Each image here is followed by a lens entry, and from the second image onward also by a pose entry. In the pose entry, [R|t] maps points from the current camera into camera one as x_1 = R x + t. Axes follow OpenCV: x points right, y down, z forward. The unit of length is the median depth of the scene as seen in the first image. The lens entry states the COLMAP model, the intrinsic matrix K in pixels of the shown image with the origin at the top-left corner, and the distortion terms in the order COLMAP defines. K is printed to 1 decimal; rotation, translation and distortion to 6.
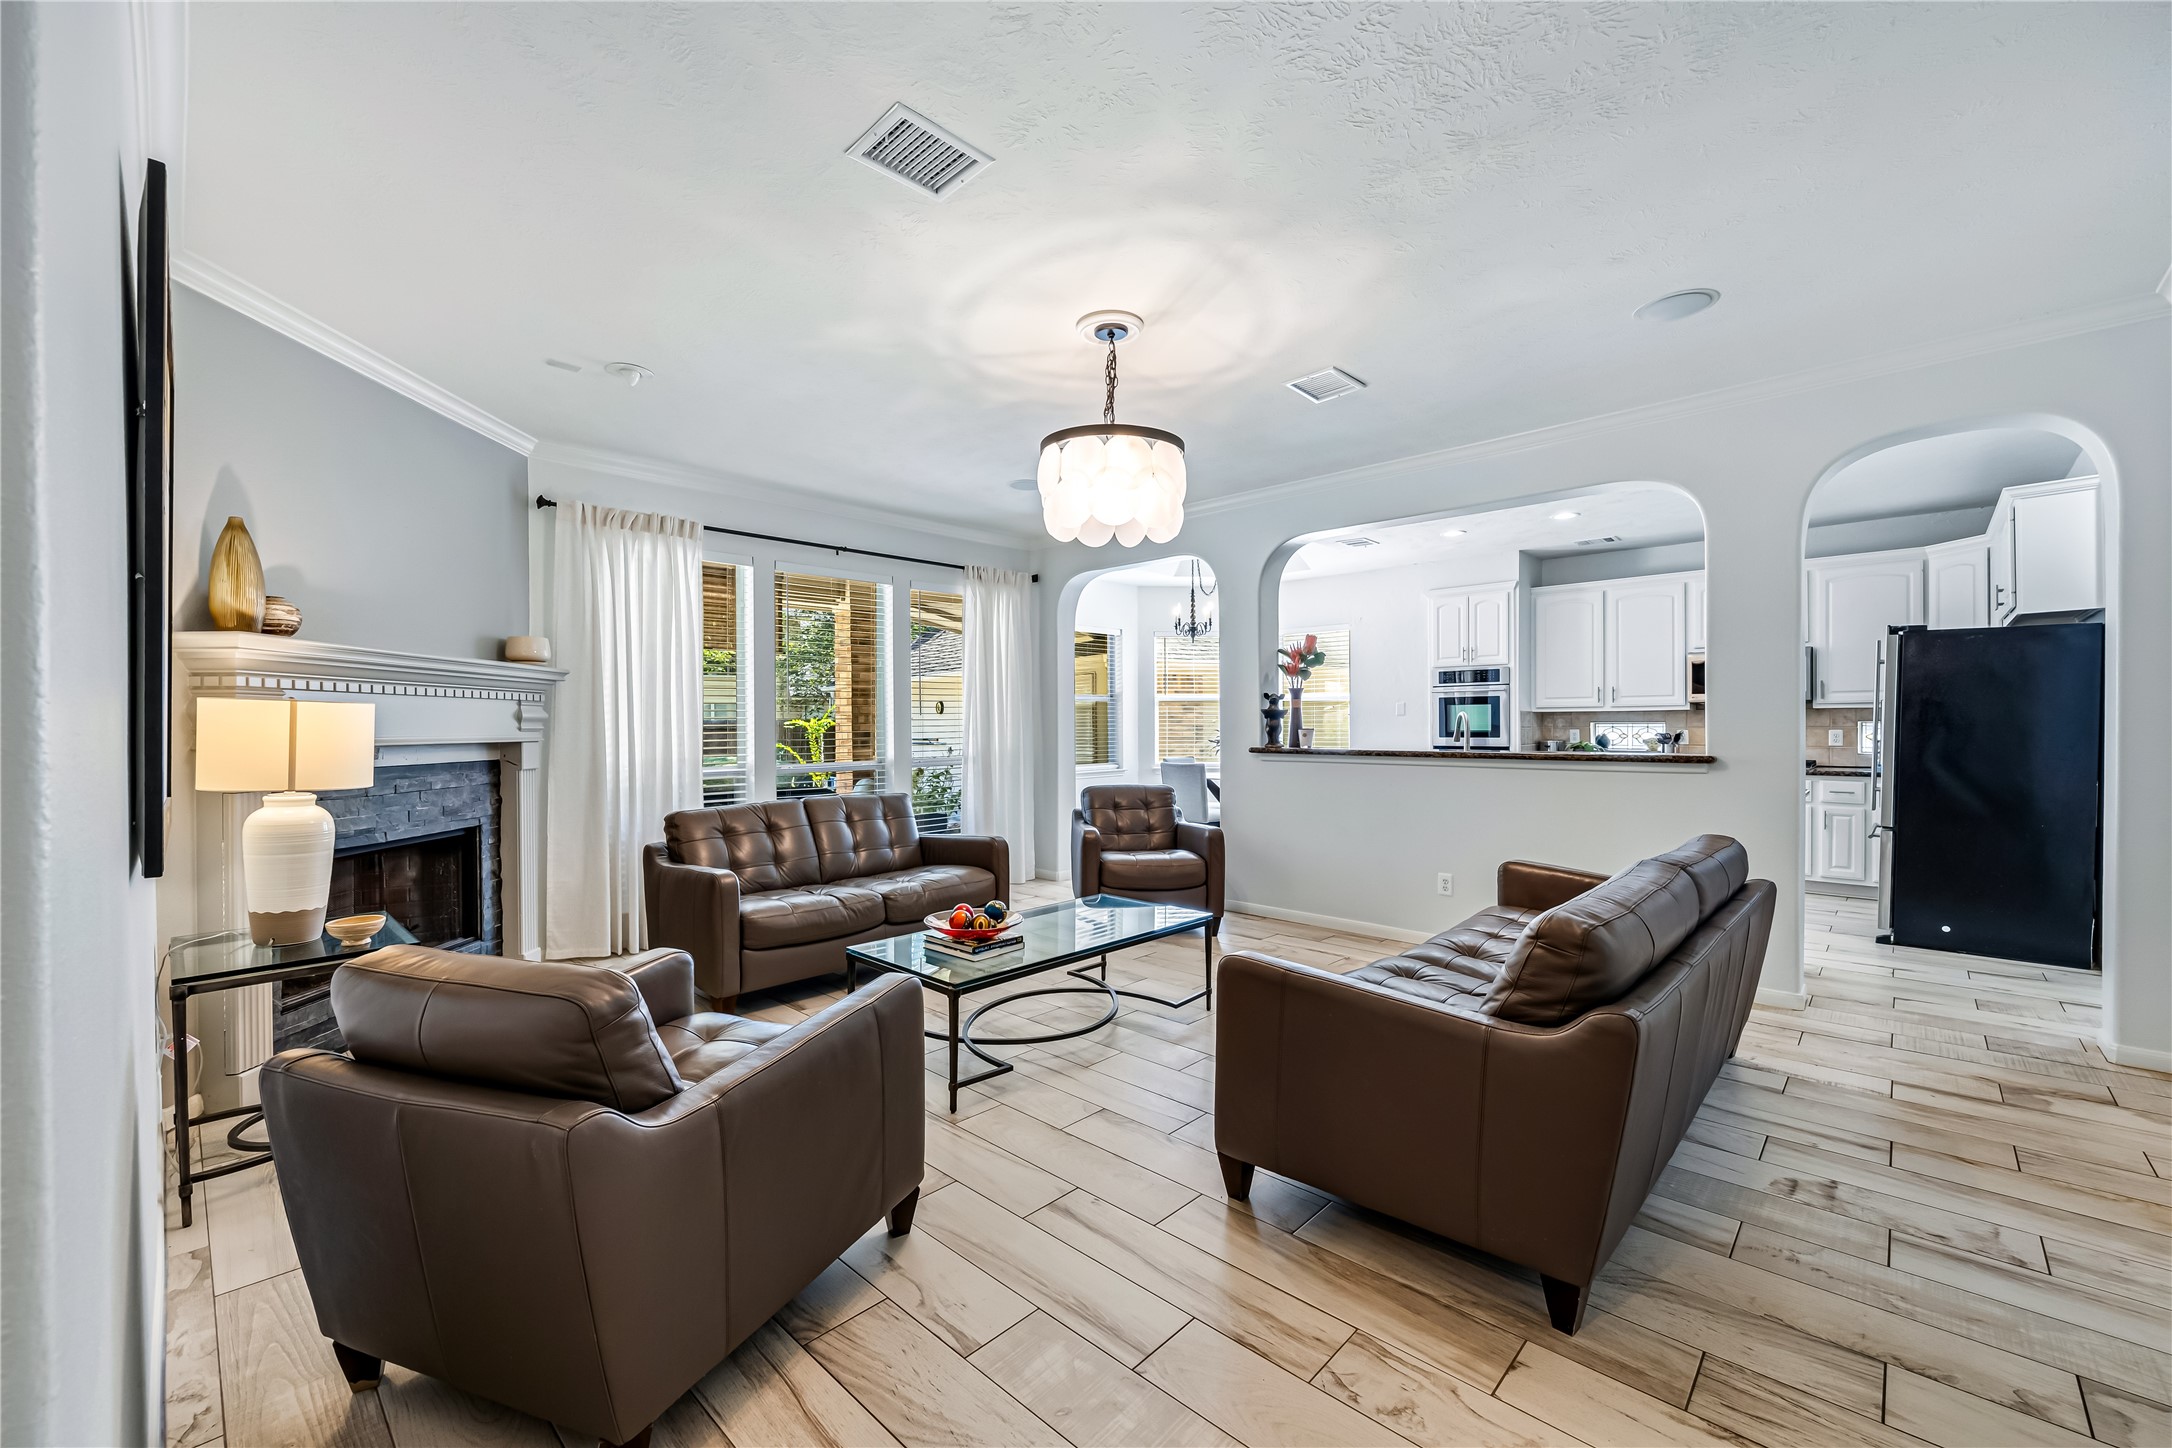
lens RADIAL K [[884.6, 0, 1083.9], [0, 884.6, 730.1], [0, 0, 1]] dist [-0.004874, 0.000277]
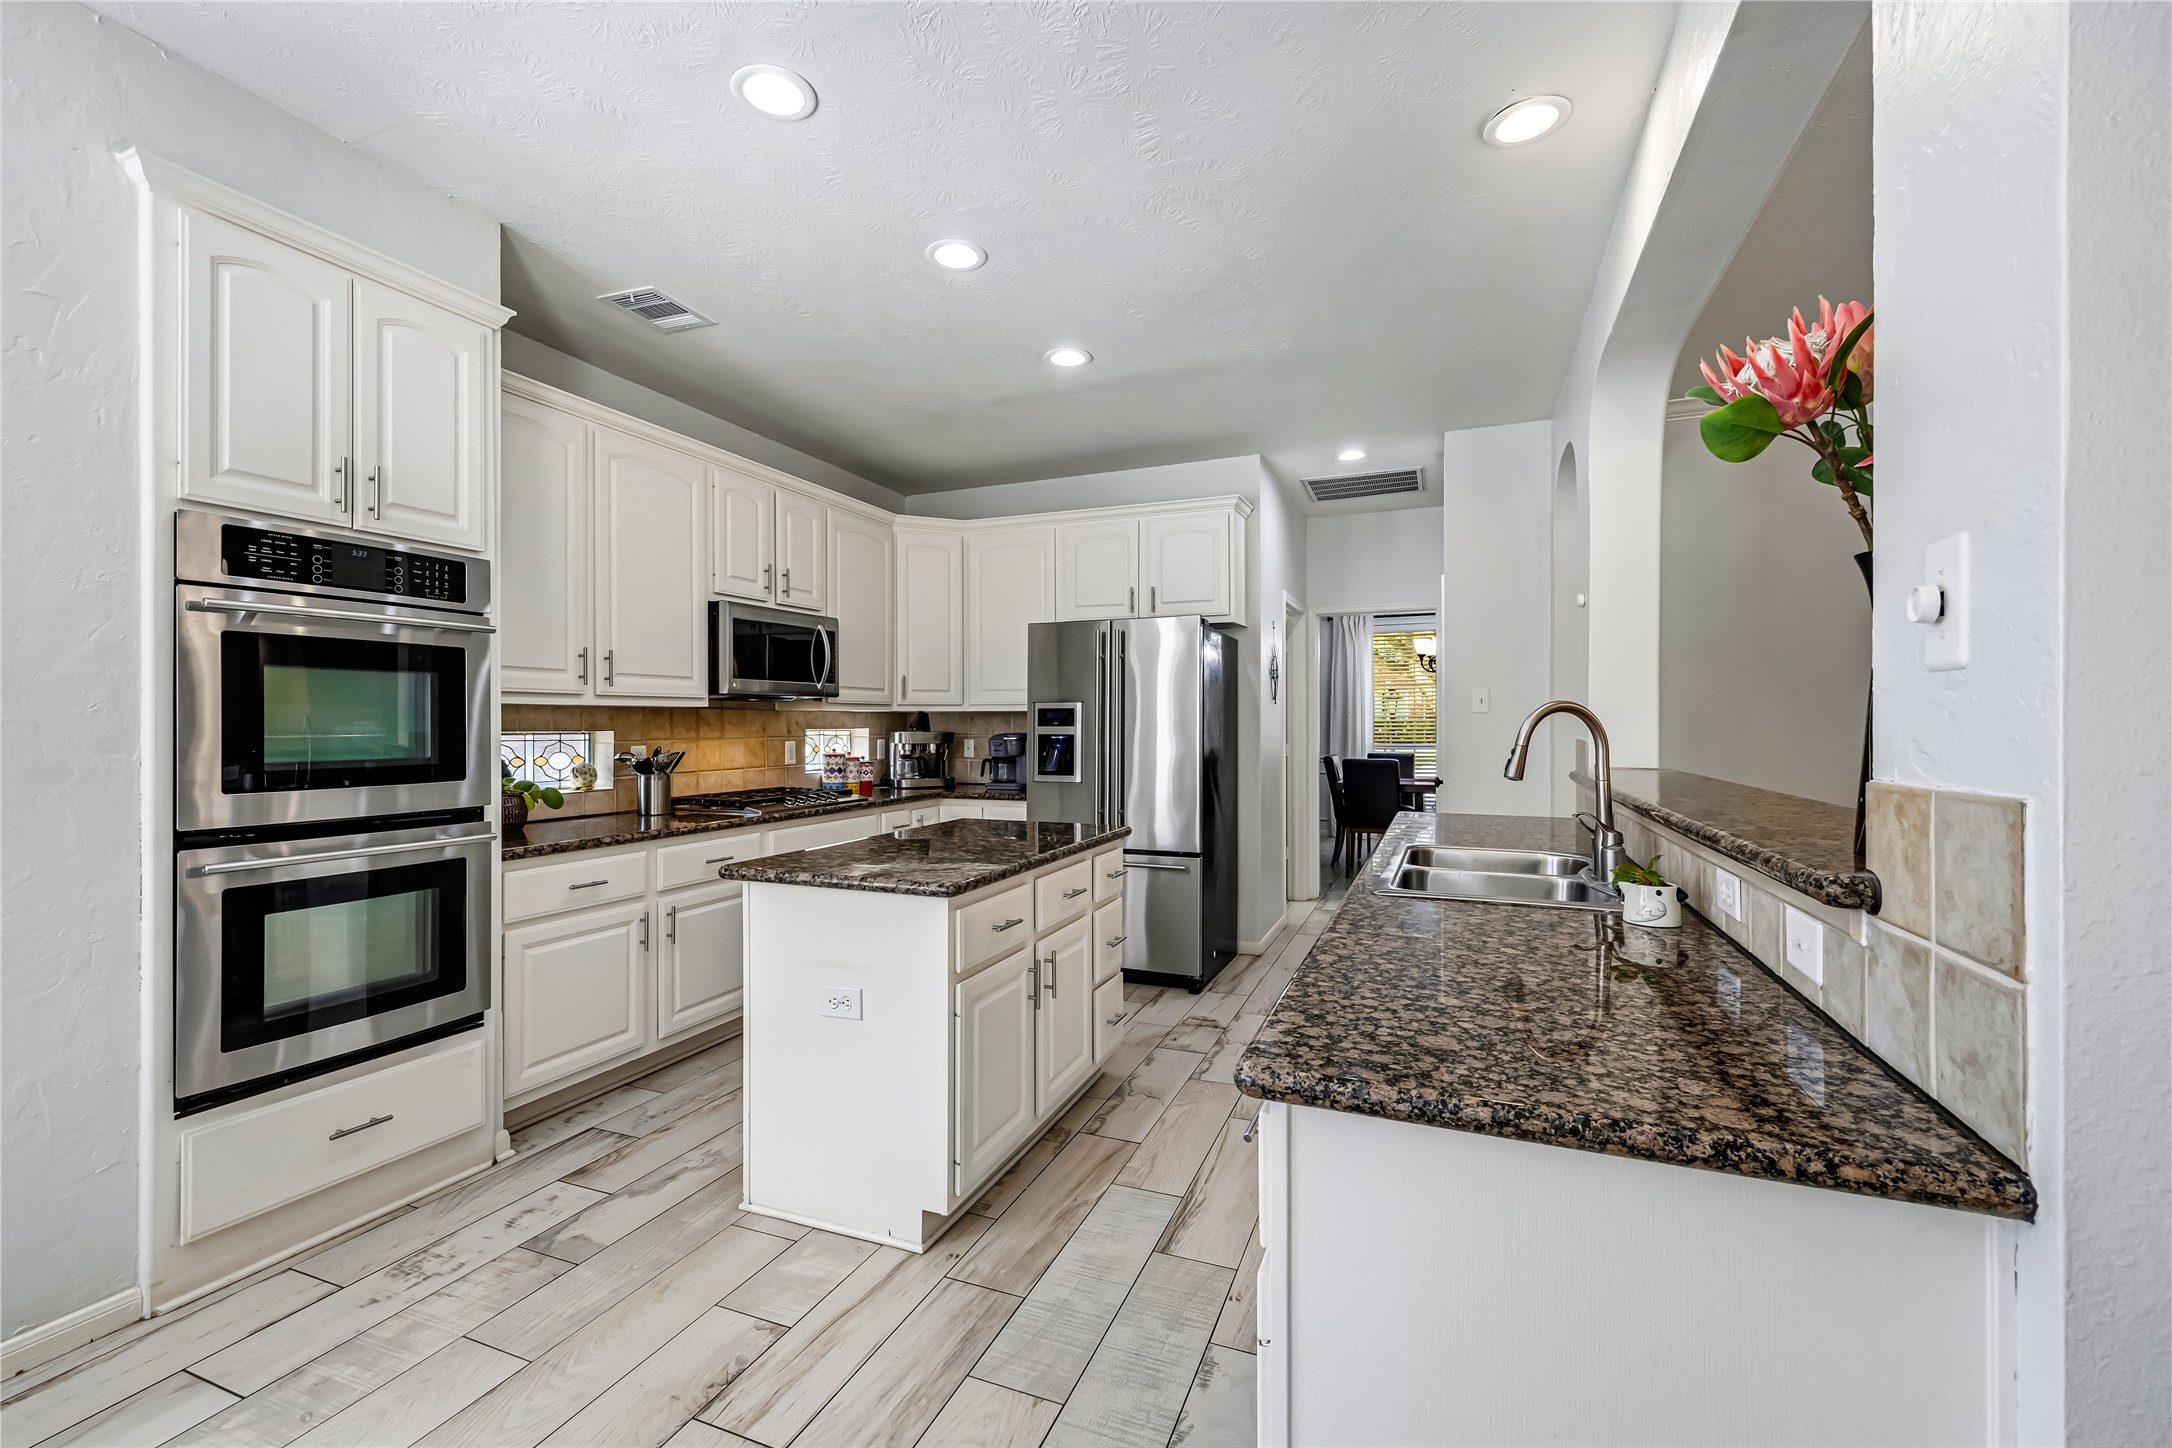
lens RADIAL K [[884.6, 0, 1100.5], [0, 884.6, 726.1], [0, 0, 1]] dist [-0.004874, 0.000277]
pose [[-0.365049, 0.006278, 0.930967, 0.091491], [0.009892, 0.999947, -0.002865, -0.007507], [-0.930936, 0.008163, -0.365092, 0.895400]]
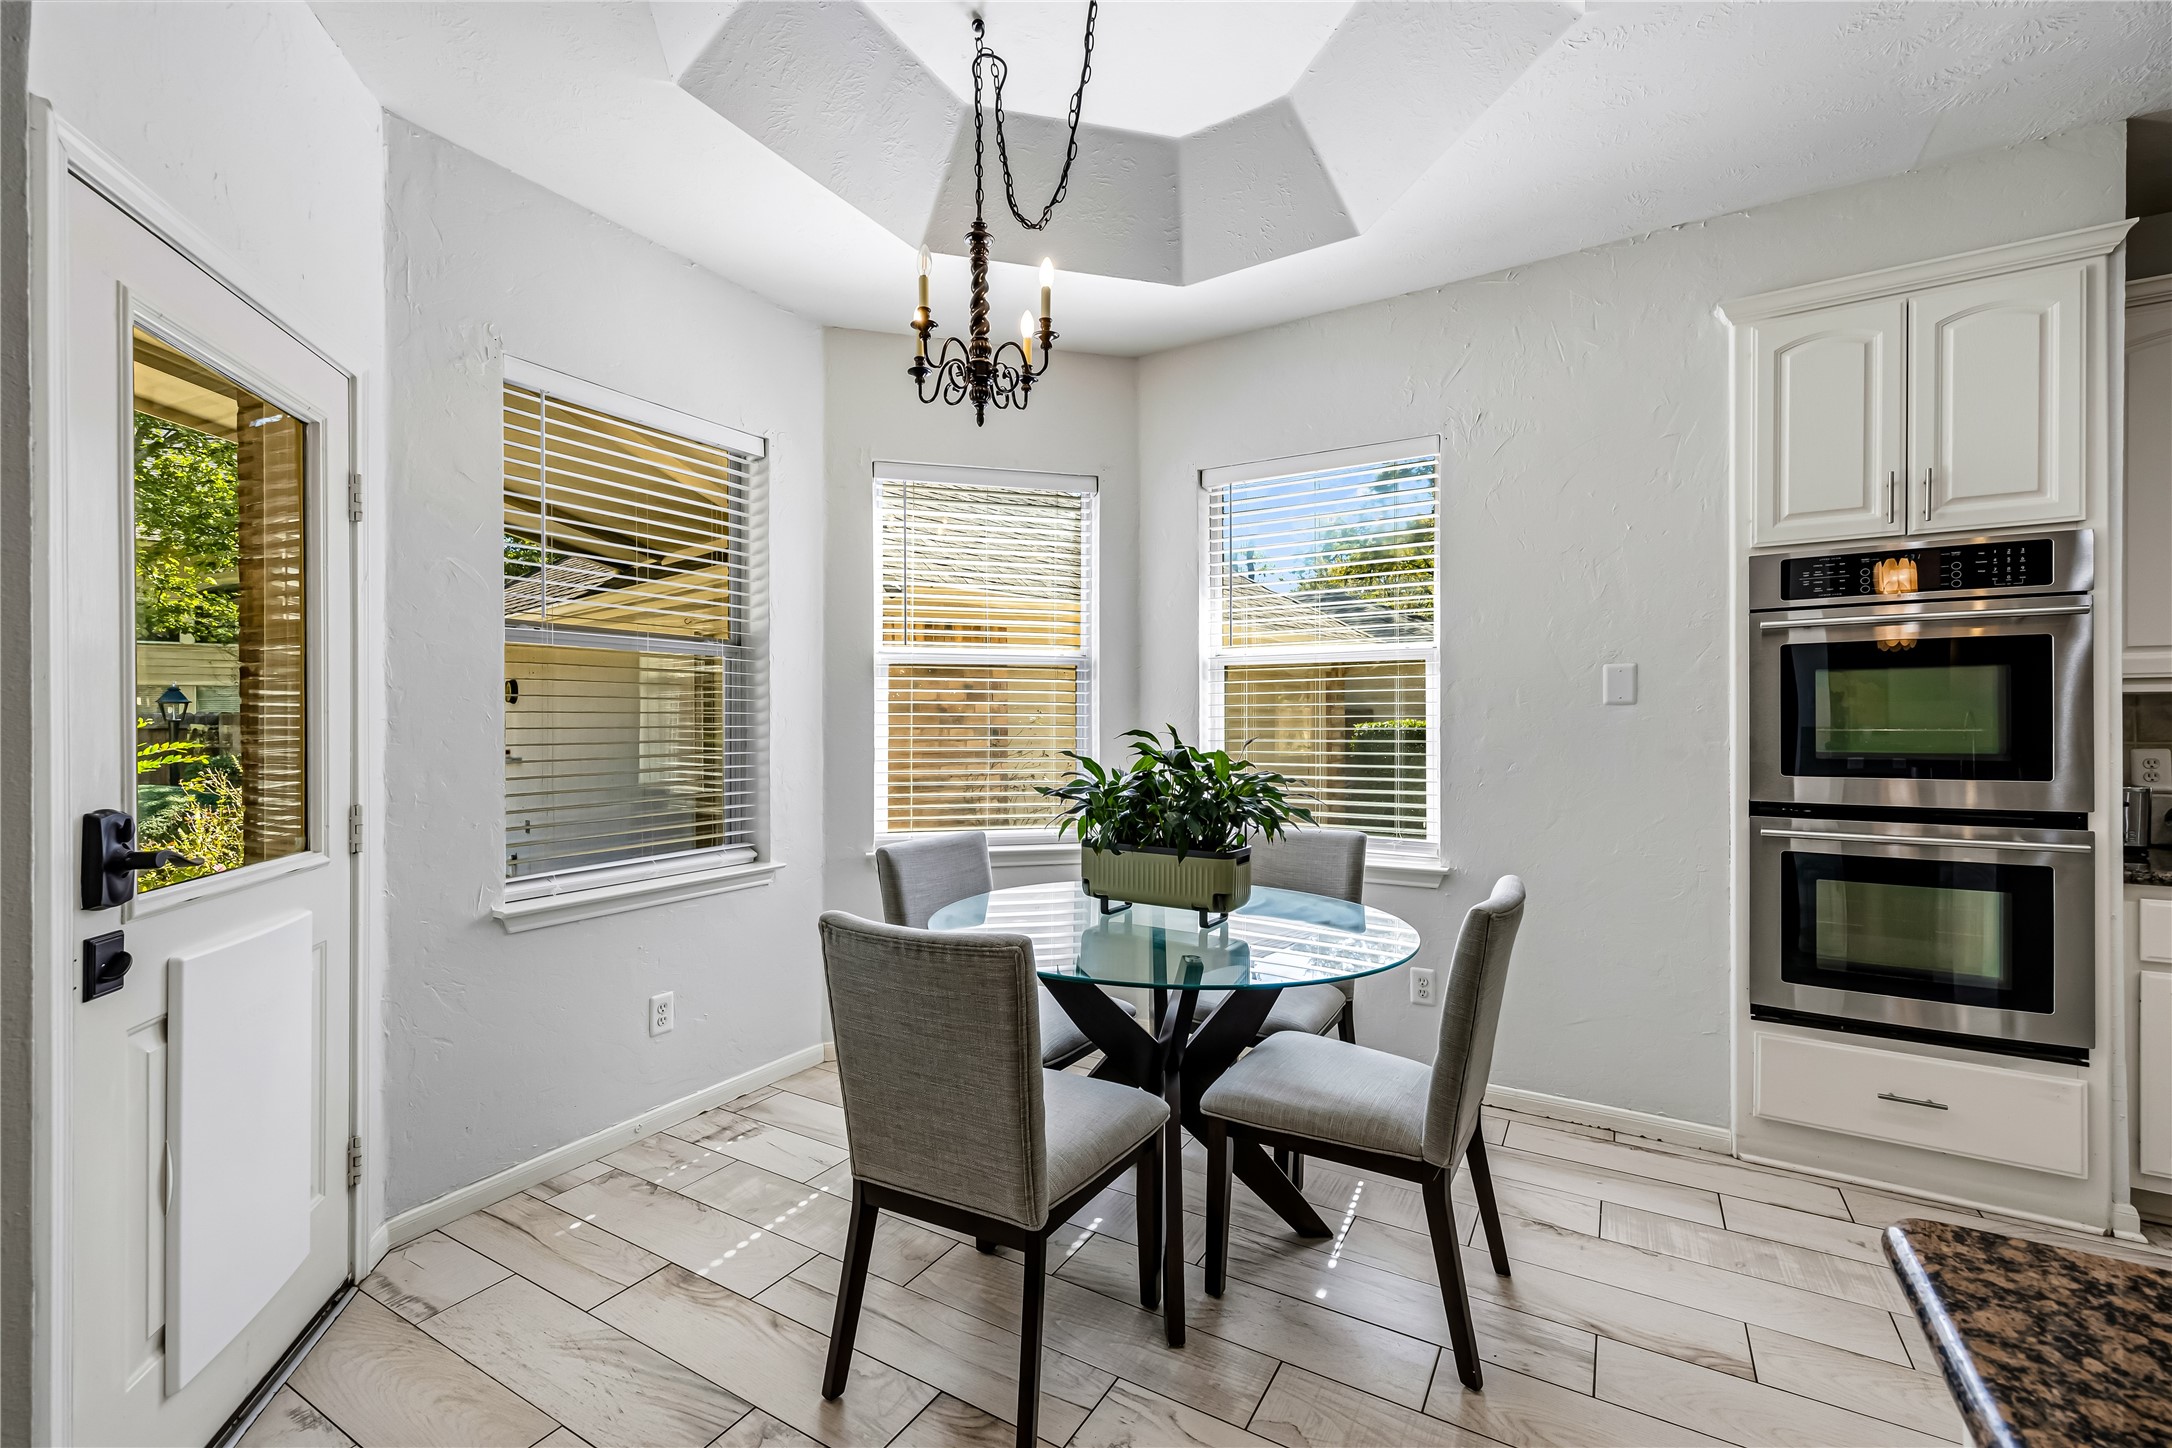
lens RADIAL K [[884.6, 0, 1077.3], [0, 884.6, 724.9], [0, 0, 1]] dist [-0.004874, 0.000277]
pose [[0.976209, 0.002707, 0.216813, 0.101293], [-0.001666, 0.999986, -0.004984, -0.007349], [-0.216824, 0.004504, 0.976200, 0.784244]]
